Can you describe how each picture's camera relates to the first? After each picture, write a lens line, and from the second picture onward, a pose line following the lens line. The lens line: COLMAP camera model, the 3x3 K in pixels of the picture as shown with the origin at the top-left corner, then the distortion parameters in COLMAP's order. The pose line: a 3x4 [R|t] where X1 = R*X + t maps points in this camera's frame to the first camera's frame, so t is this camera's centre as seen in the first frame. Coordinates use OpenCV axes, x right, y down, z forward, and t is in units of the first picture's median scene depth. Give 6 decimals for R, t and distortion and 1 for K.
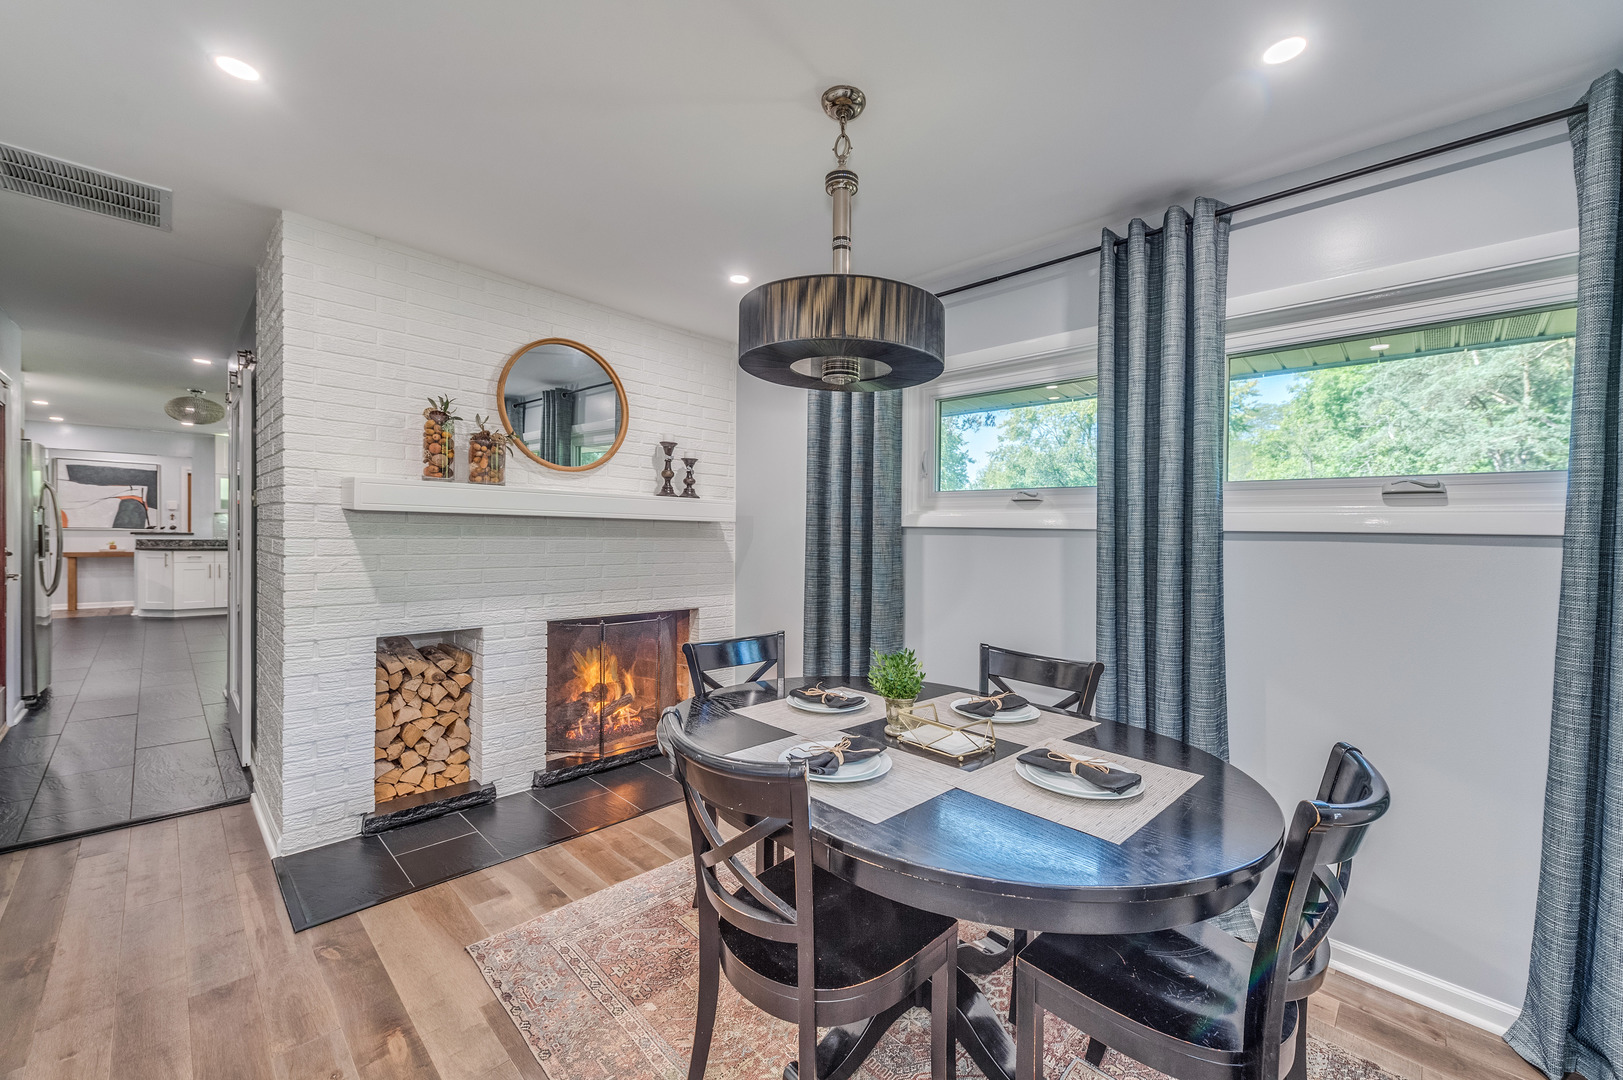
lens RADIAL K [[643.2, 0, 813.2], [0, 643.2, 529.5], [0, 0, 1]] dist [0.003197, 0.000100]
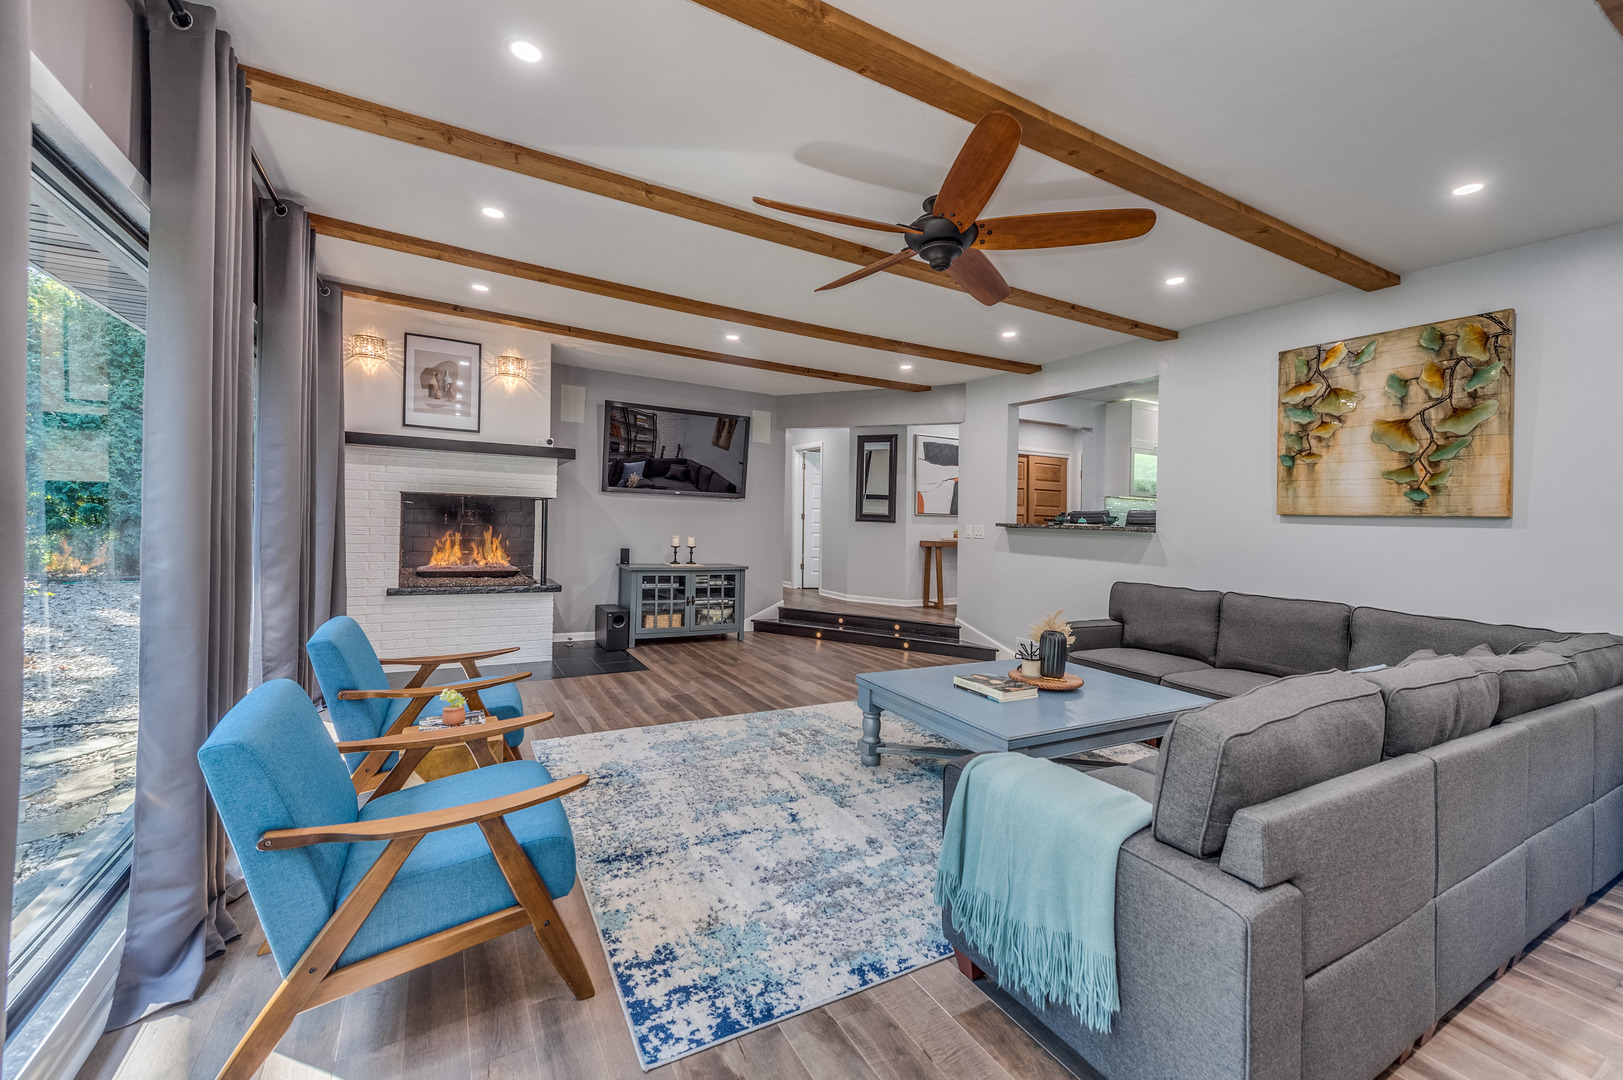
lens RADIAL K [[658.4, 0, 816.6], [0, 658.4, 509.9], [0, 0, 1]] dist [0.000674, 0.000002]
pose [[0.962620, 0.013763, -0.270506, -1.025786], [-0.021637, 0.999424, -0.026148, 0.019622], [0.269990, 0.031024, 0.962363, 0.098974]]
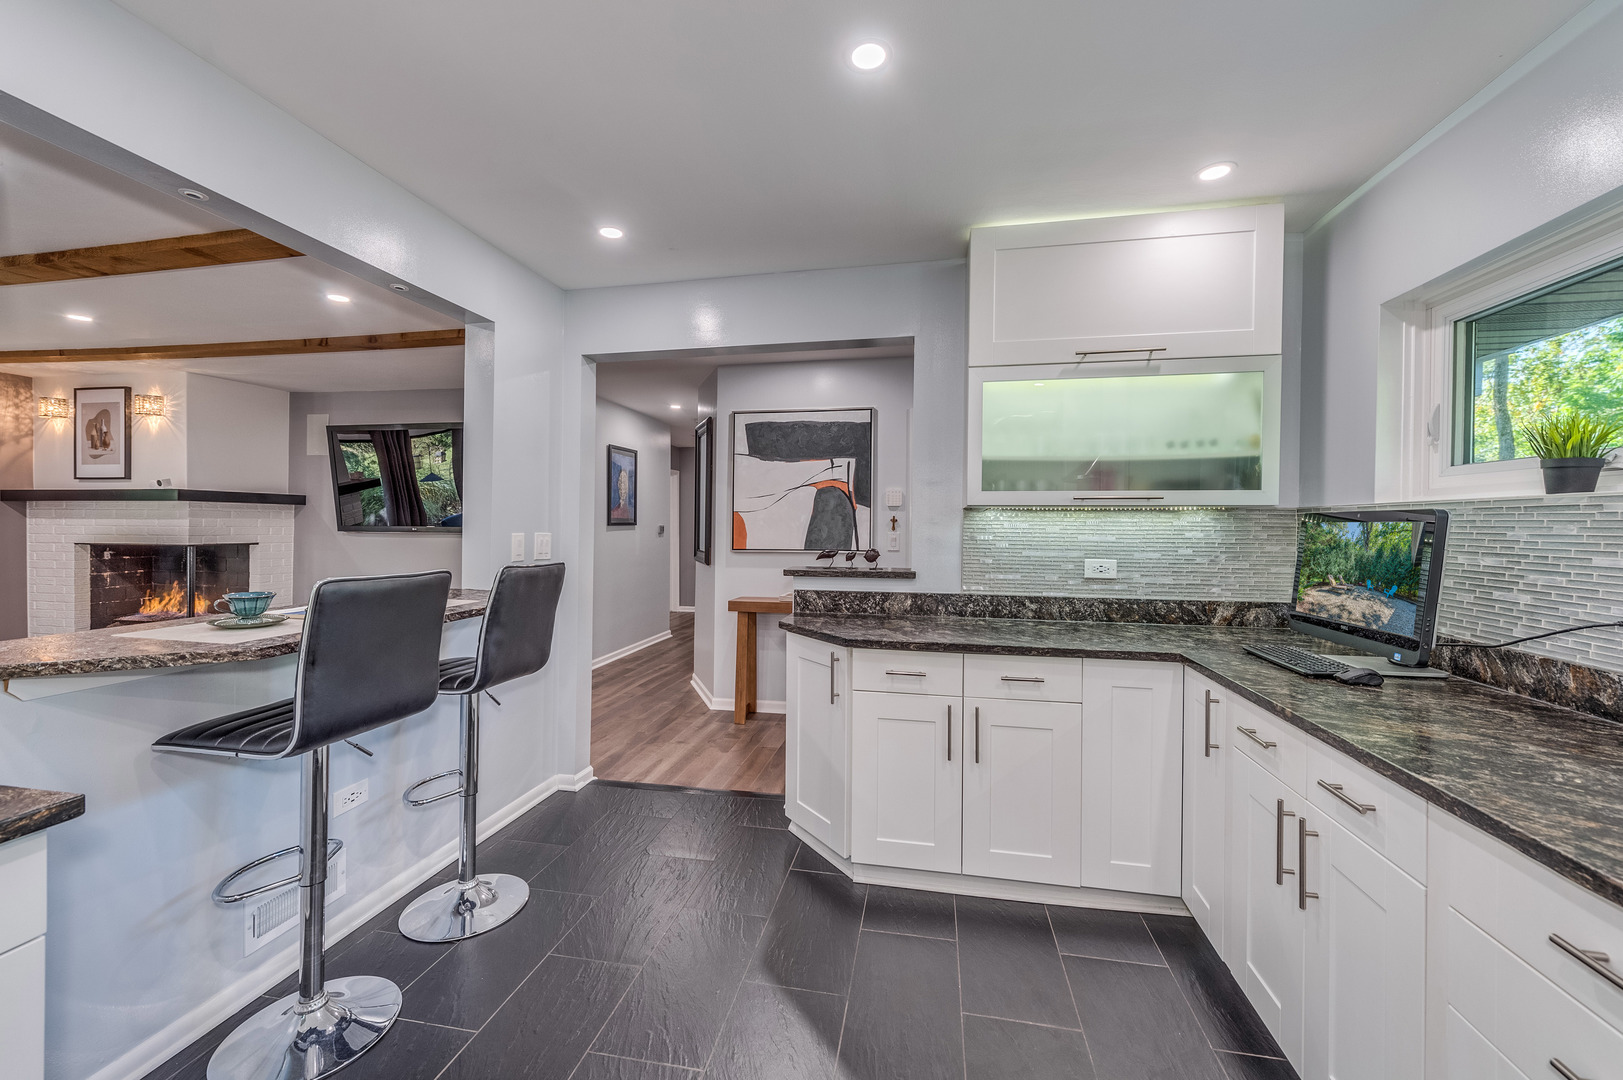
lens RADIAL K [[643.2, 0, 813.2], [0, 643.2, 529.5], [0, 0, 1]] dist [0.003197, 0.000100]
pose [[0.552599, -0.003736, -0.833439, -0.694541], [-0.005829, 0.999948, -0.008347, -0.012943], [0.833427, 0.009470, 0.552549, 0.751224]]
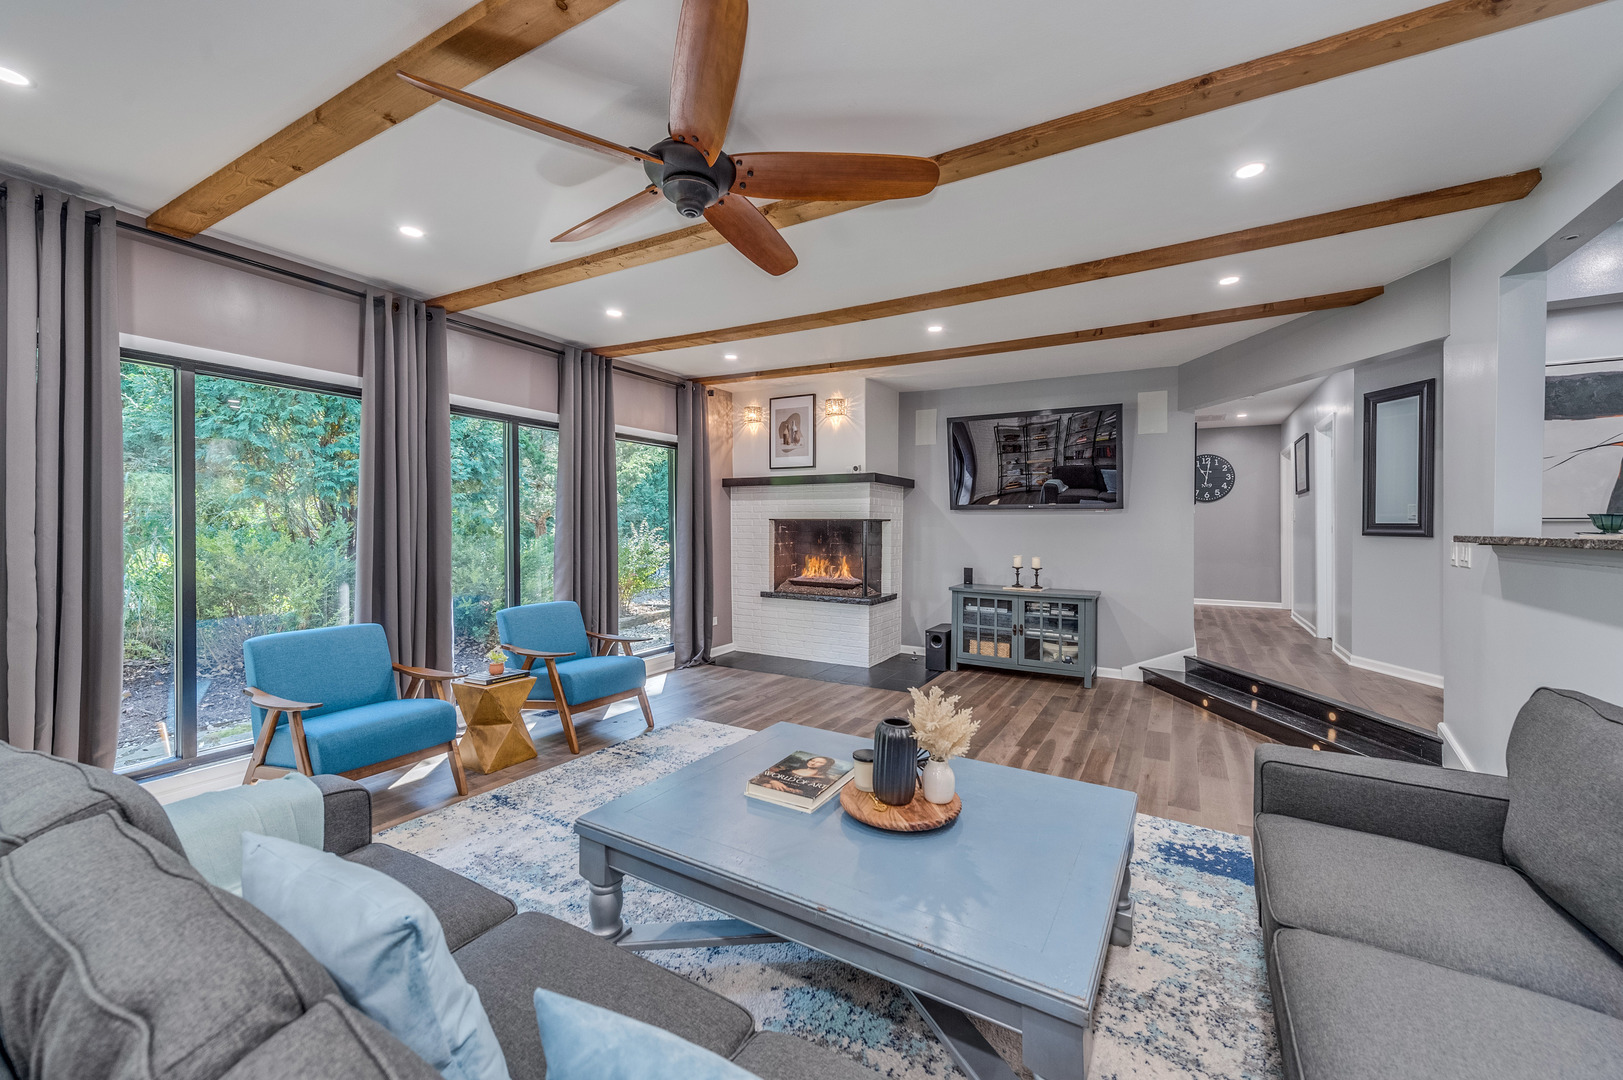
lens RADIAL K [[643.2, 0, 813.2], [0, 643.2, 529.5], [0, 0, 1]] dist [0.003197, 0.000100]
pose [[0.244629, -0.006958, -0.969592, -0.810470], [-0.011685, 0.999880, -0.010123, 0.015747], [0.969546, 0.013806, 0.244519, 0.403925]]
